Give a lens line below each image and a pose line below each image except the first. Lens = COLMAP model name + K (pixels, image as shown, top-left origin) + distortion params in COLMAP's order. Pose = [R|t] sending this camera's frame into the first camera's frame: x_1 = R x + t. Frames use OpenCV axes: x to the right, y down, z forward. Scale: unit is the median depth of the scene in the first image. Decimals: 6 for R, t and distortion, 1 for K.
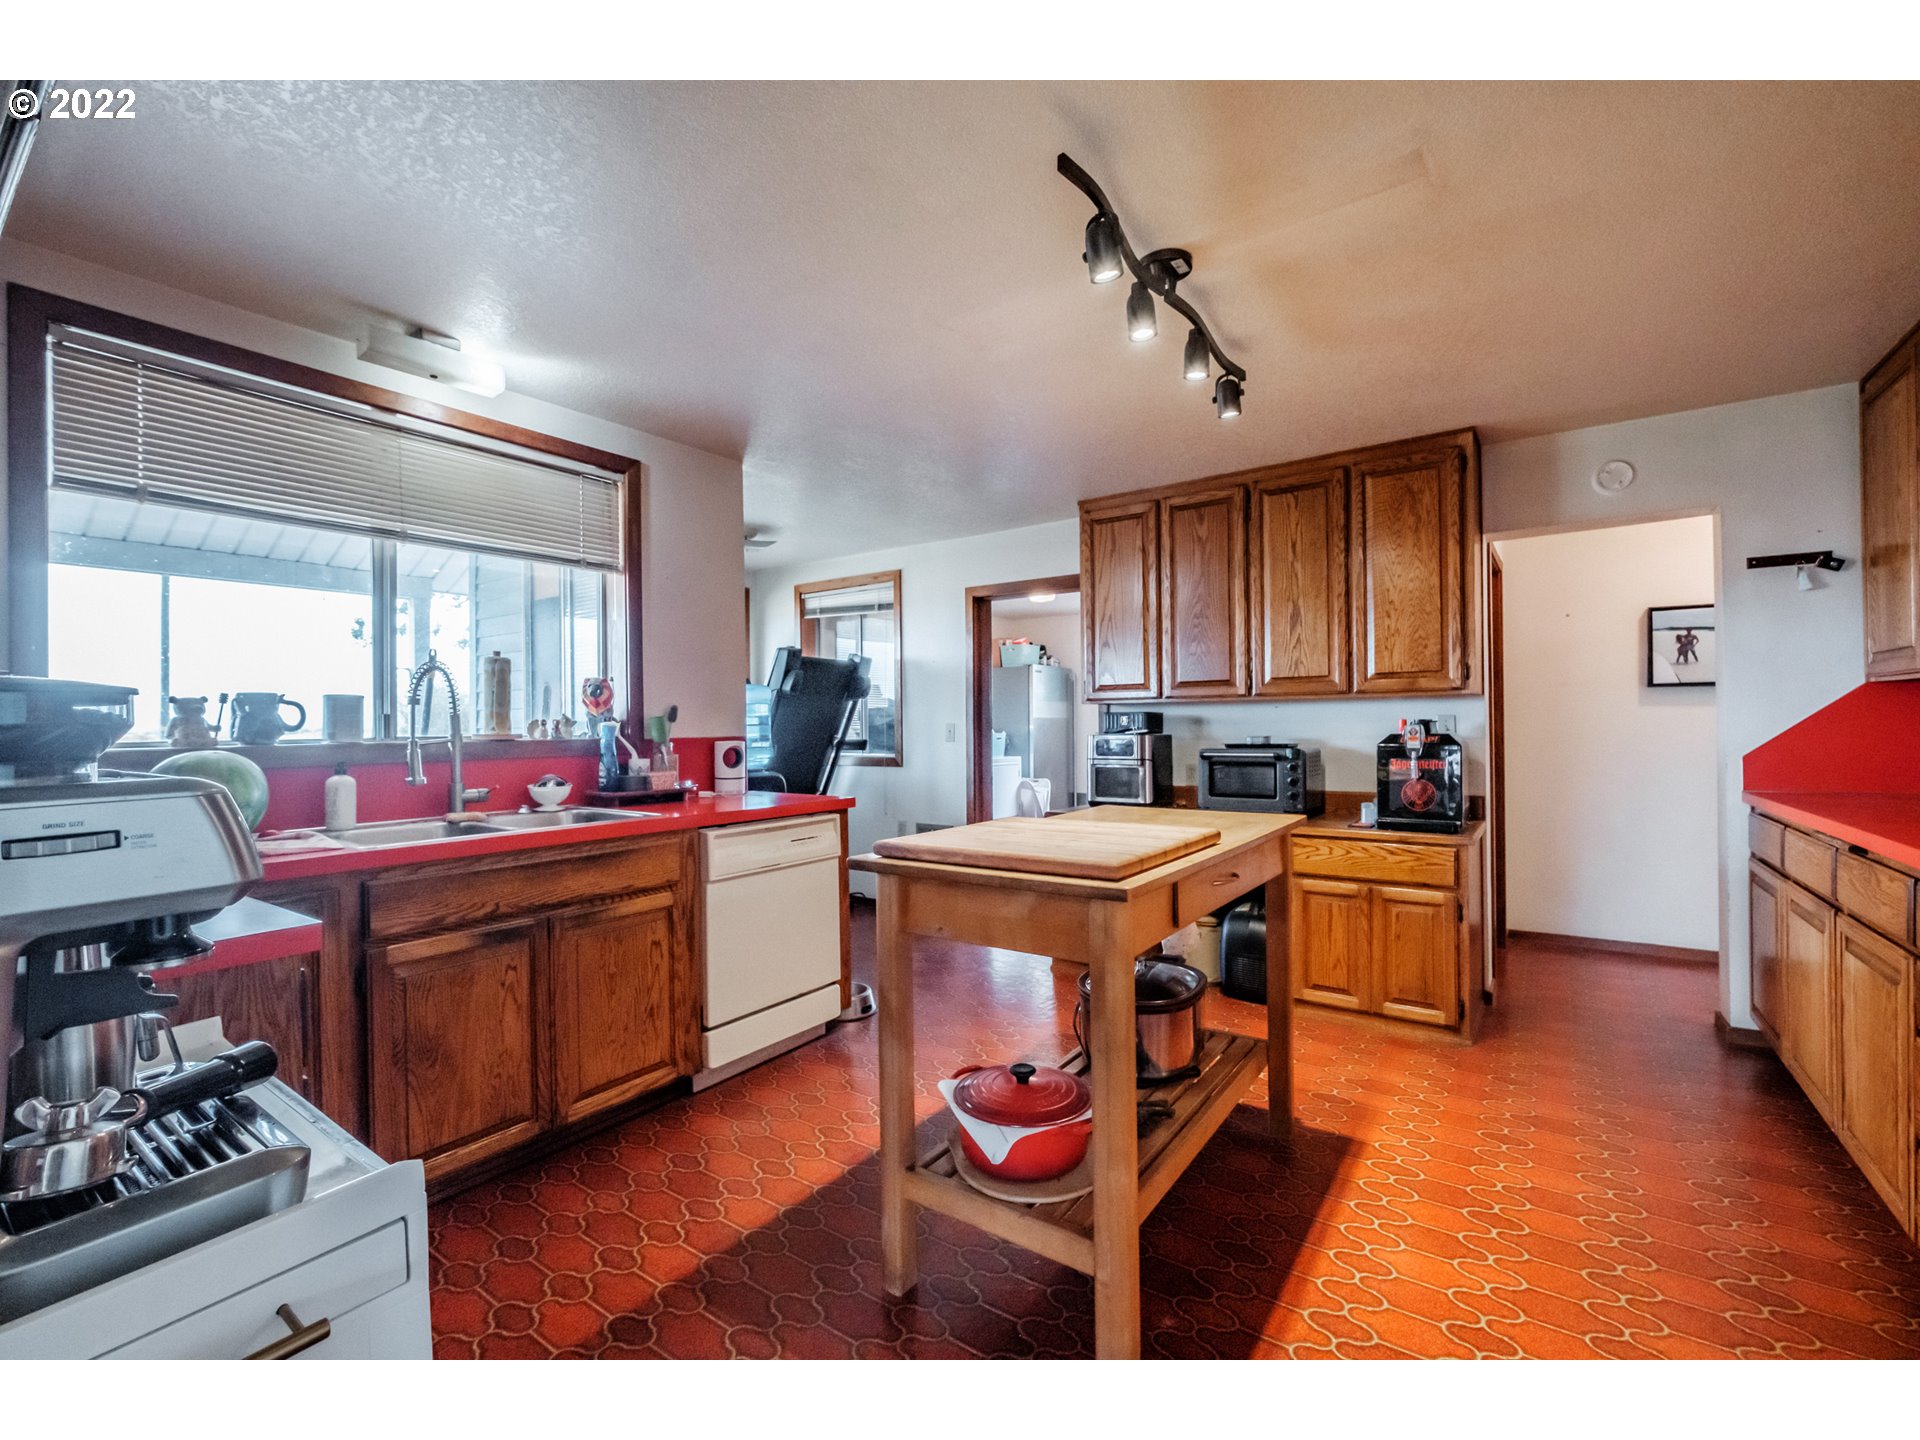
lens RADIAL K [[837.2, 0, 960.0], [0, 837.2, 720.0], [0, 0, 1]] dist [0.000682, -0.000106]
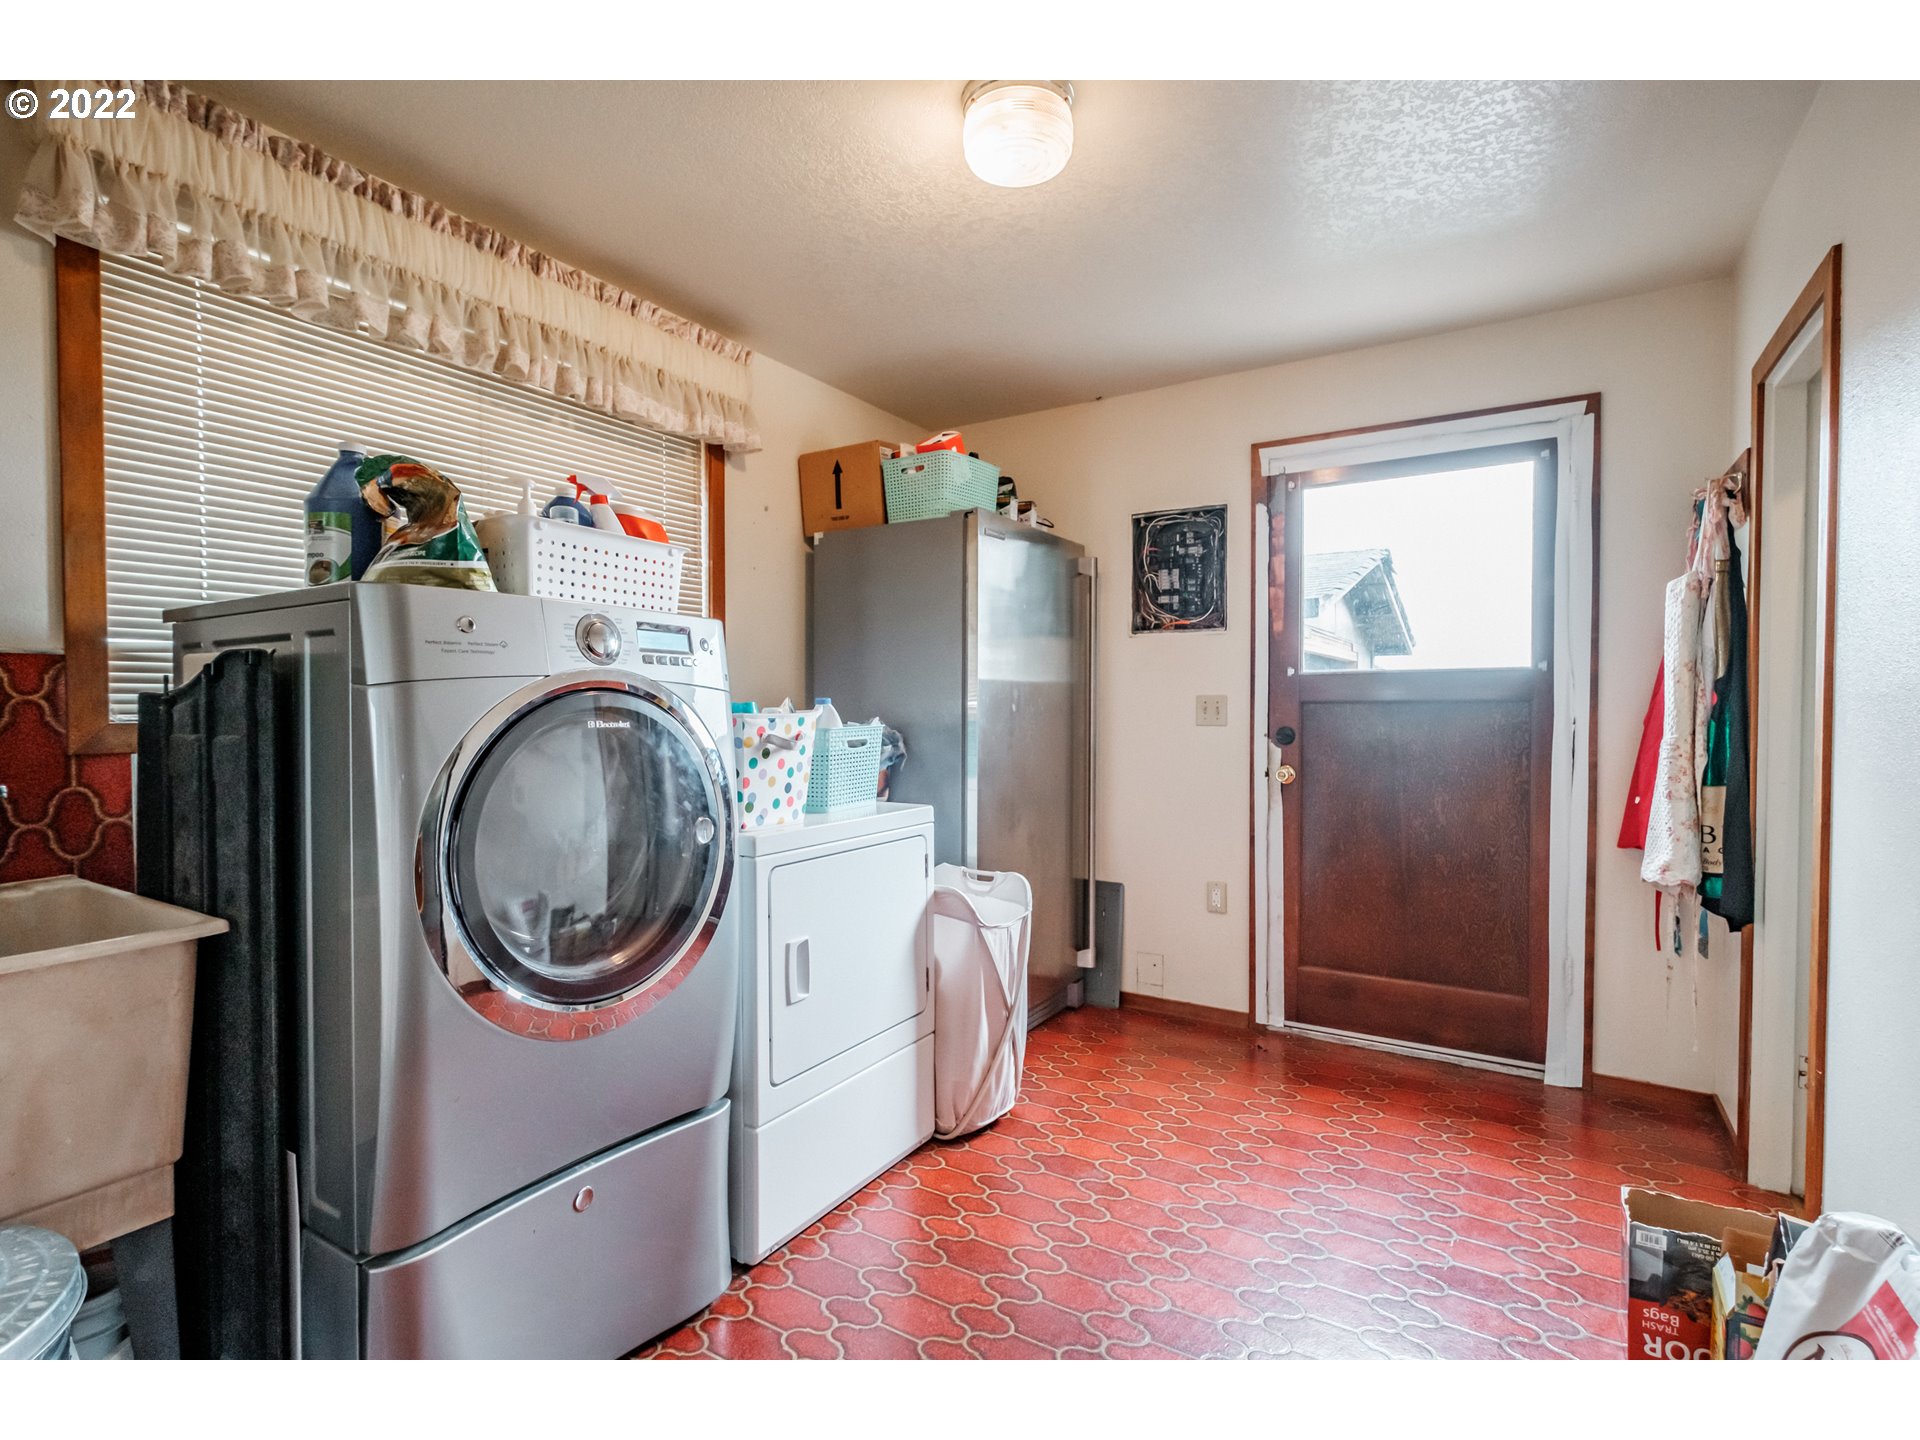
lens RADIAL K [[837.2, 0, 960.0], [0, 837.2, 720.0], [0, 0, 1]] dist [0.000682, -0.000106]
pose [[0.998020, 0.006895, 0.062519, 0.059244], [-0.007799, 0.999868, 0.014228, 0.009870], [-0.062412, -0.014687, 0.997942, 0.663964]]
